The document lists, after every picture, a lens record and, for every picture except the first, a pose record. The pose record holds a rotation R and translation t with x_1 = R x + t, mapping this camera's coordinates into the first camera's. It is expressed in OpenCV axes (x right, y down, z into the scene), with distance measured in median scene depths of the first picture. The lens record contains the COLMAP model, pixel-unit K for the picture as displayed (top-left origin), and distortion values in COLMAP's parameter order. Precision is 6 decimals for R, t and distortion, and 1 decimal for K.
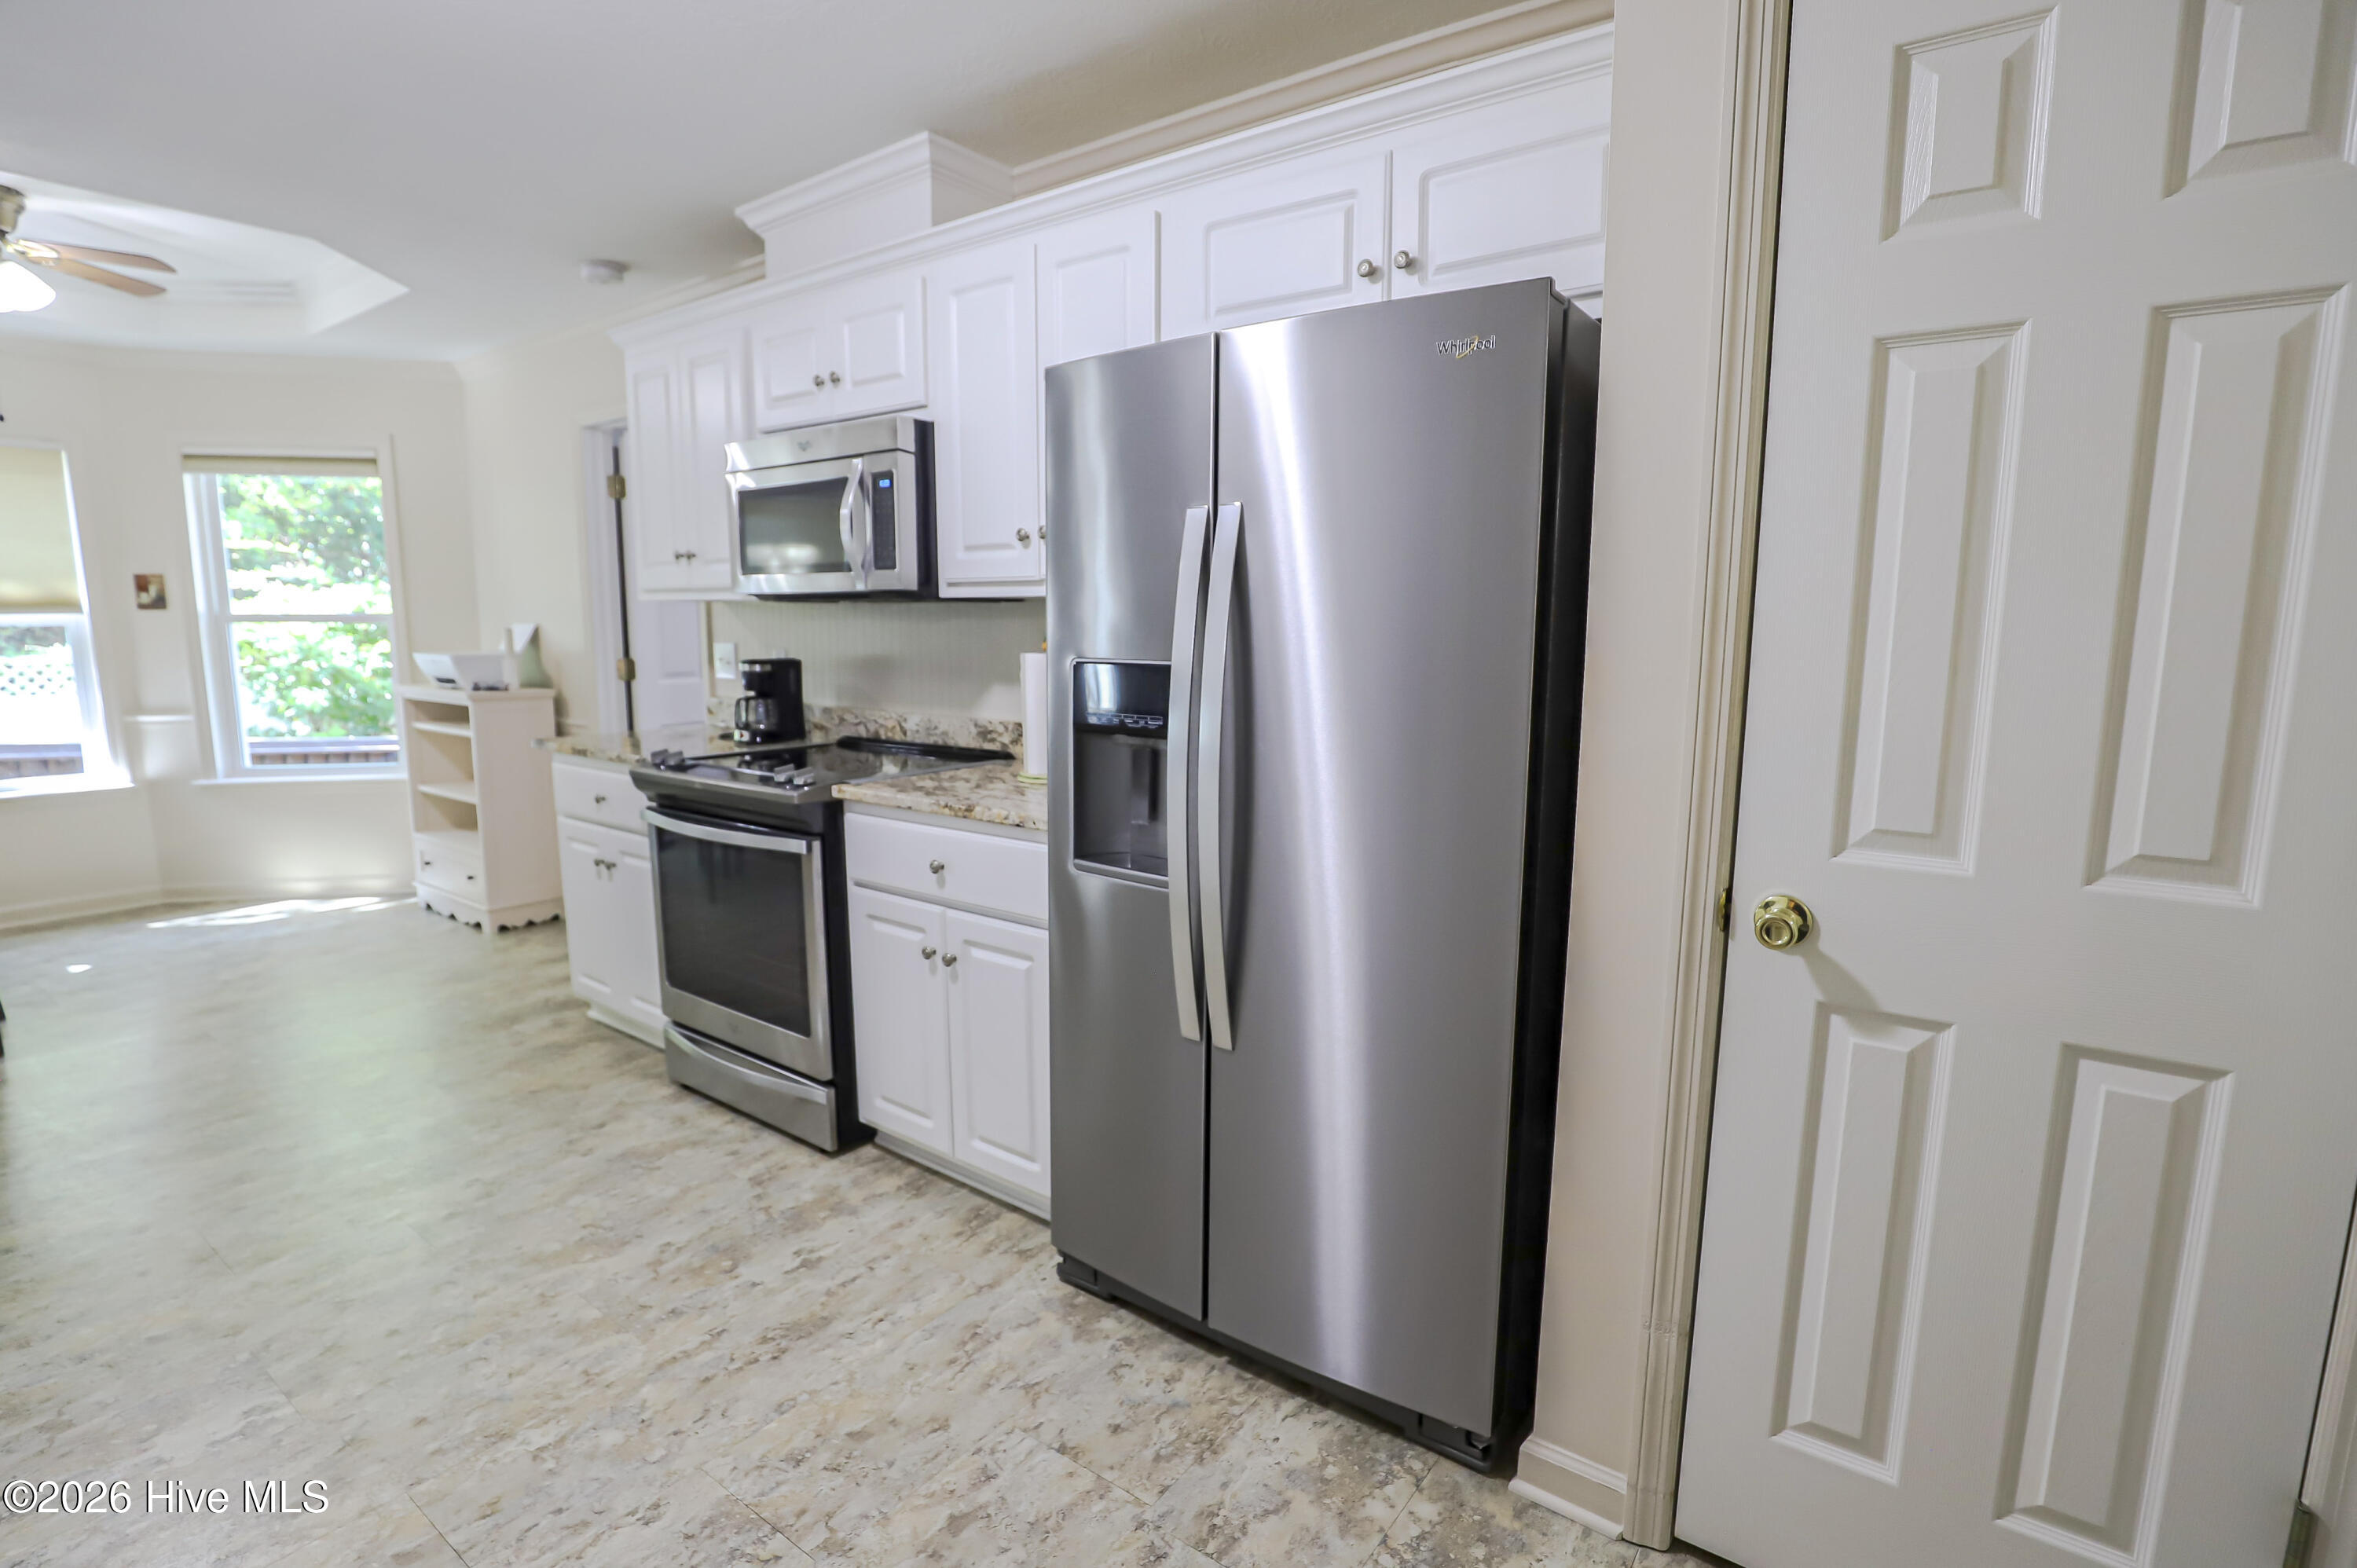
lens RADIAL K [[1134.4, 0, 1178.5], [0, 1134.4, 778.0], [0, 0, 1]] dist [-0.039086, 0.008717]
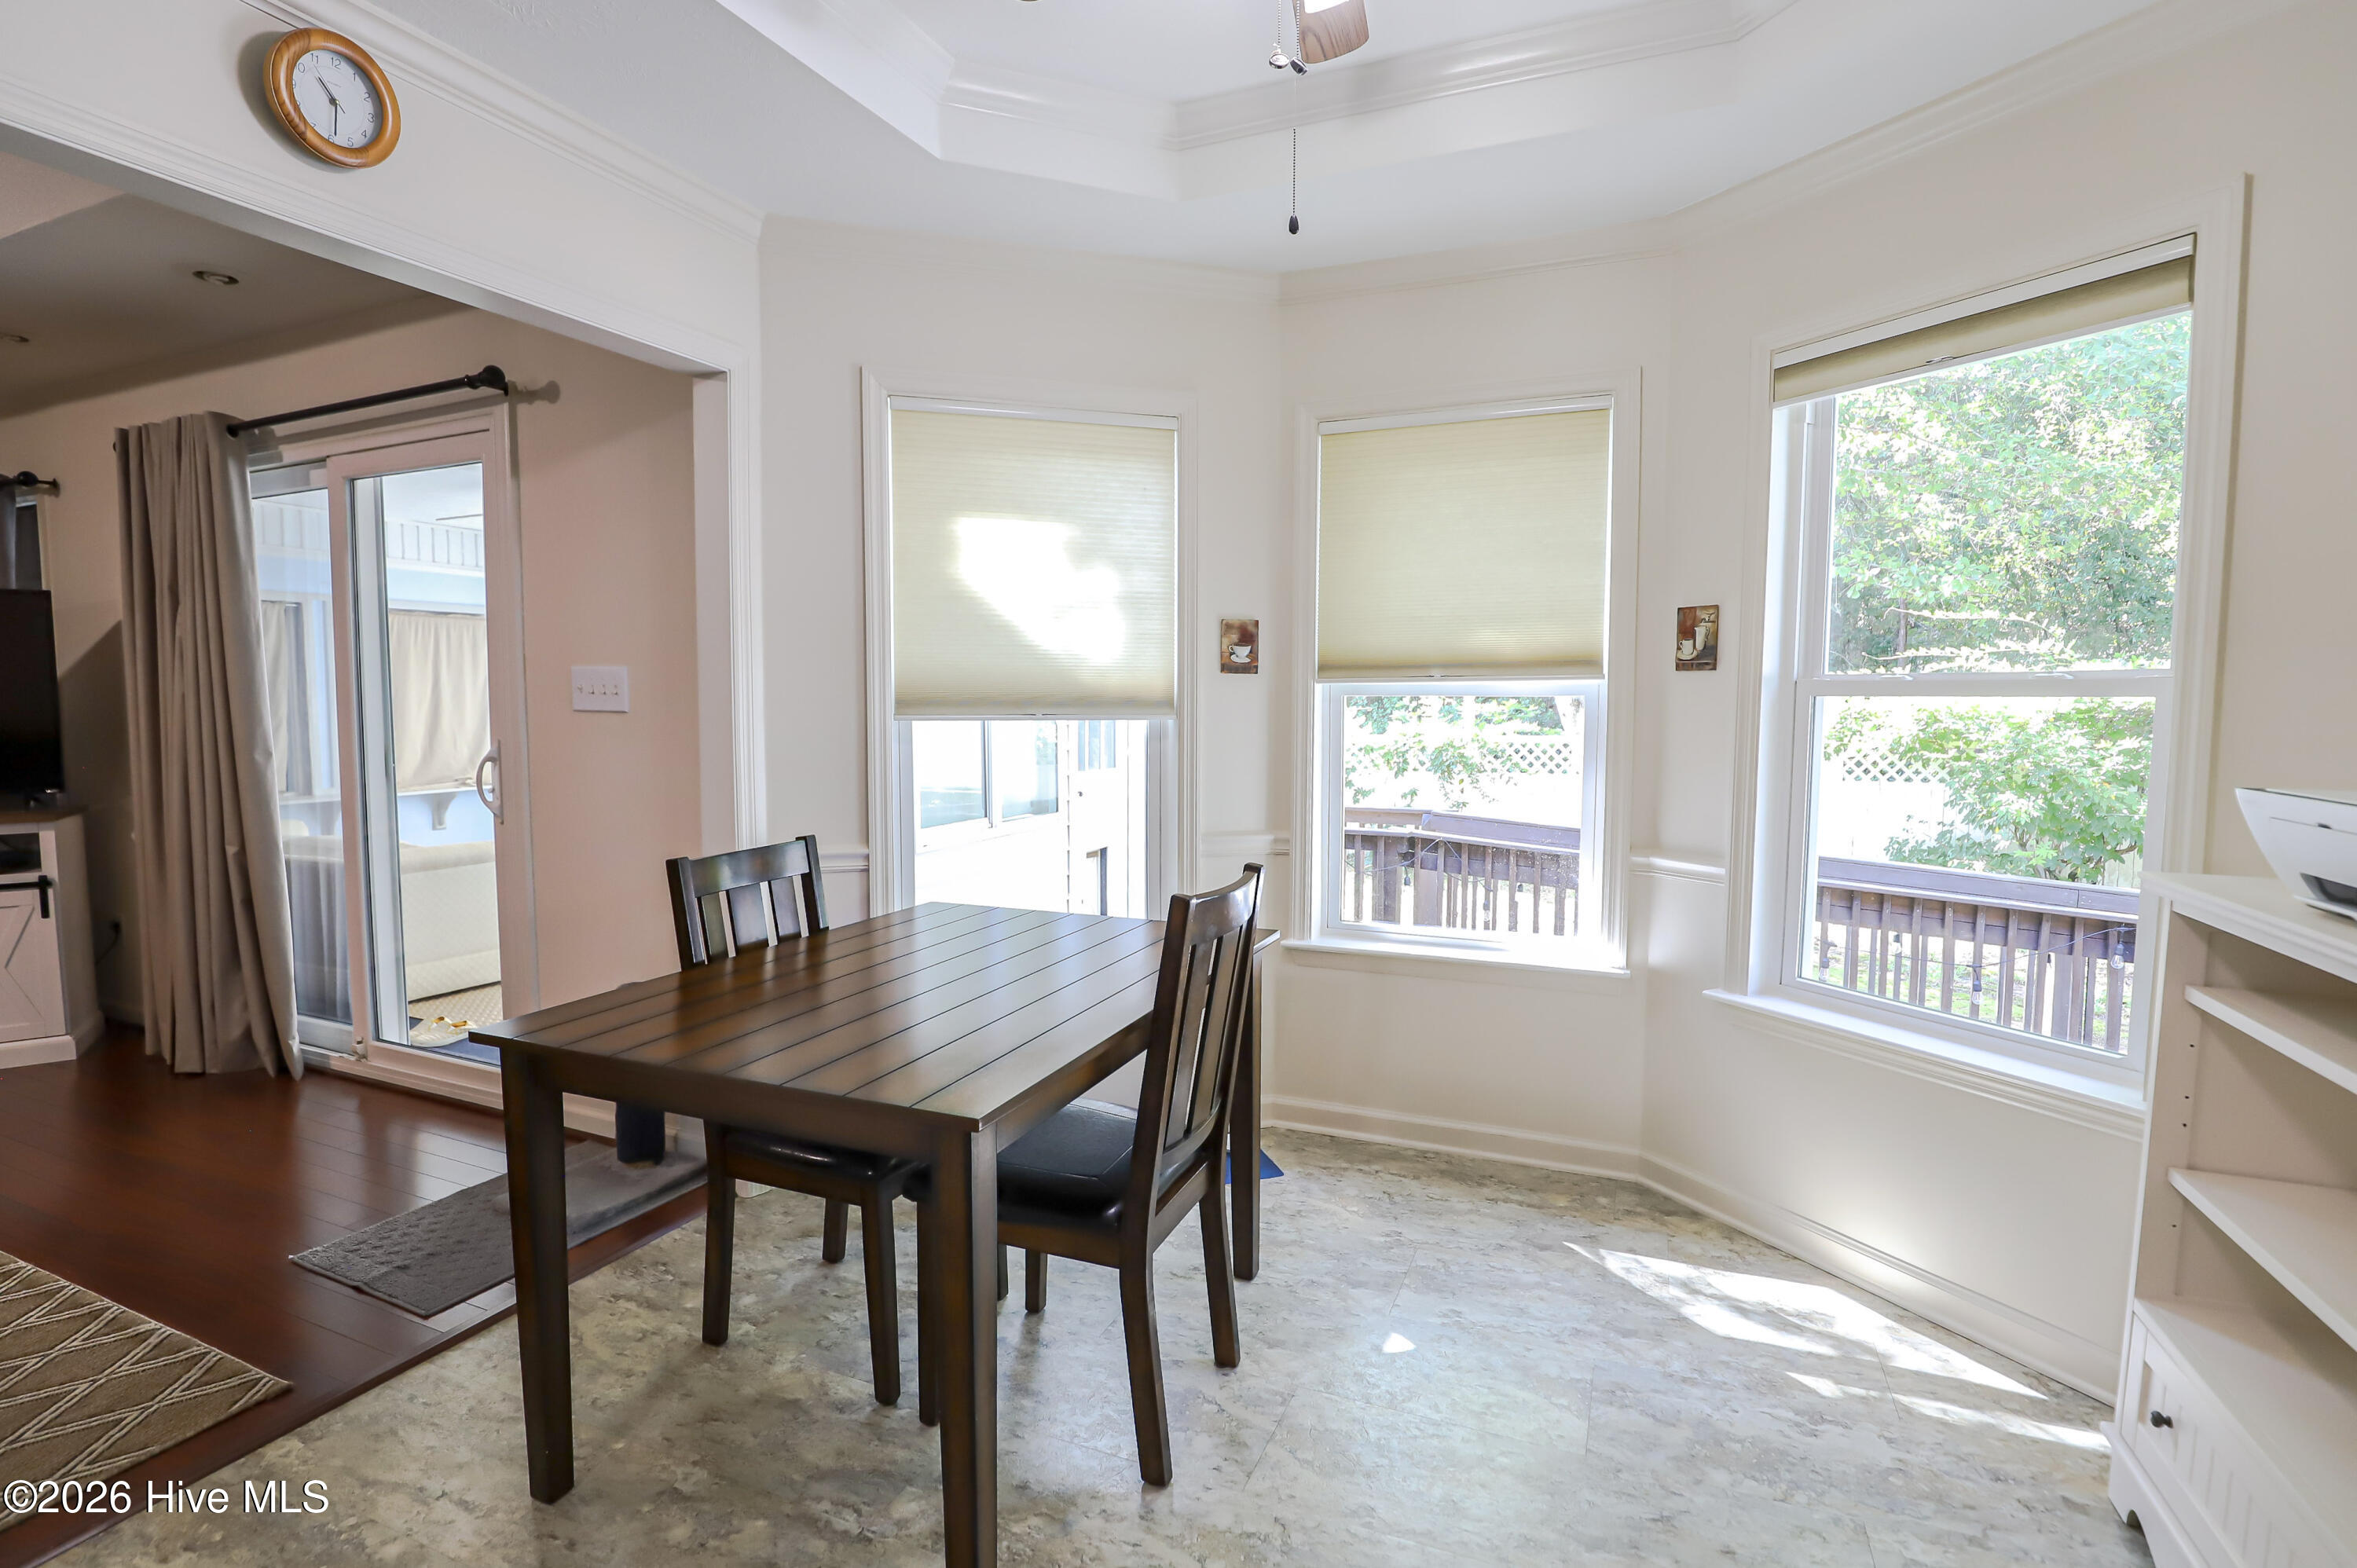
lens RADIAL K [[1134.4, 0, 1172.6], [0, 1134.4, 805.7], [0, 0, 1]] dist [-0.039086, 0.008717]
pose [[0.240626, 0.082778, -0.967082, -0.709943], [-0.136815, 0.989302, 0.050638, -0.124872], [0.960927, 0.120126, 0.249377, 0.986569]]
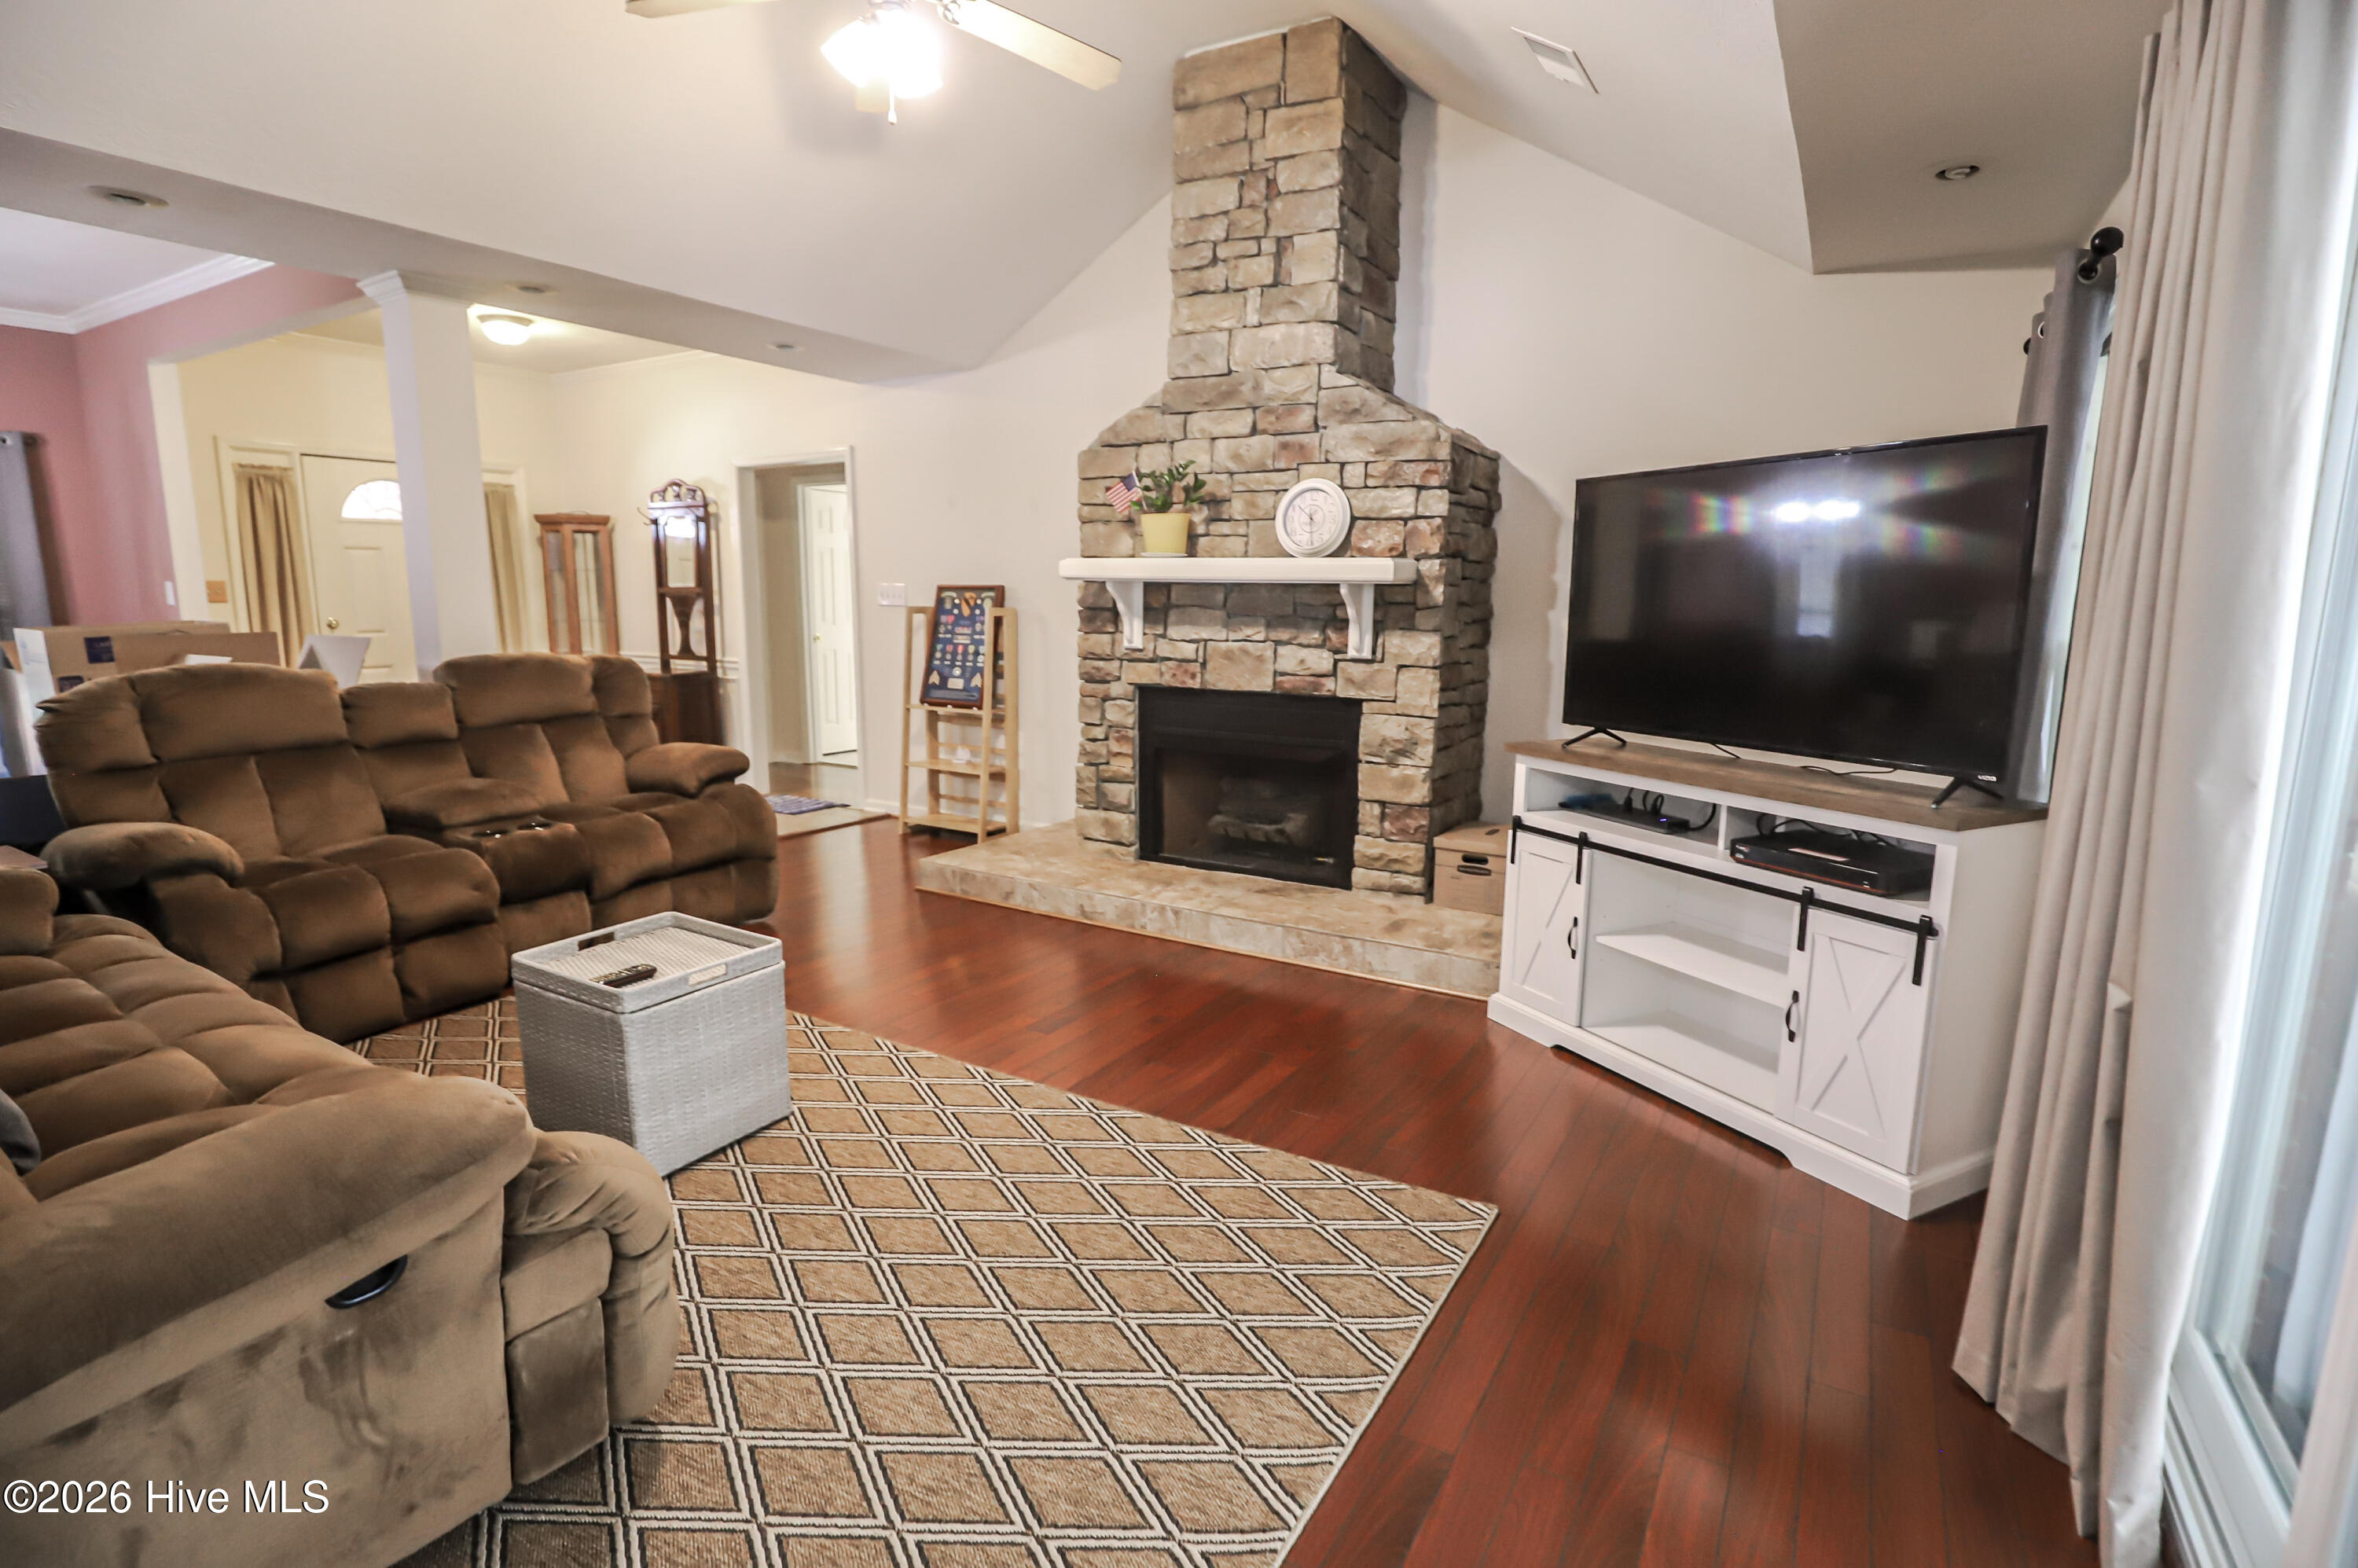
lens RADIAL K [[1135.0, 0, 1160.9], [0, 1135.0, 780.8], [0, 0, 1]] dist [-0.039086, 0.008717]
pose [[-0.994888, 0.005676, -0.100822, -1.636929], [-0.024789, 0.954143, 0.298322, -0.101465], [0.097892, 0.299297, -0.949125, 0.701219]]
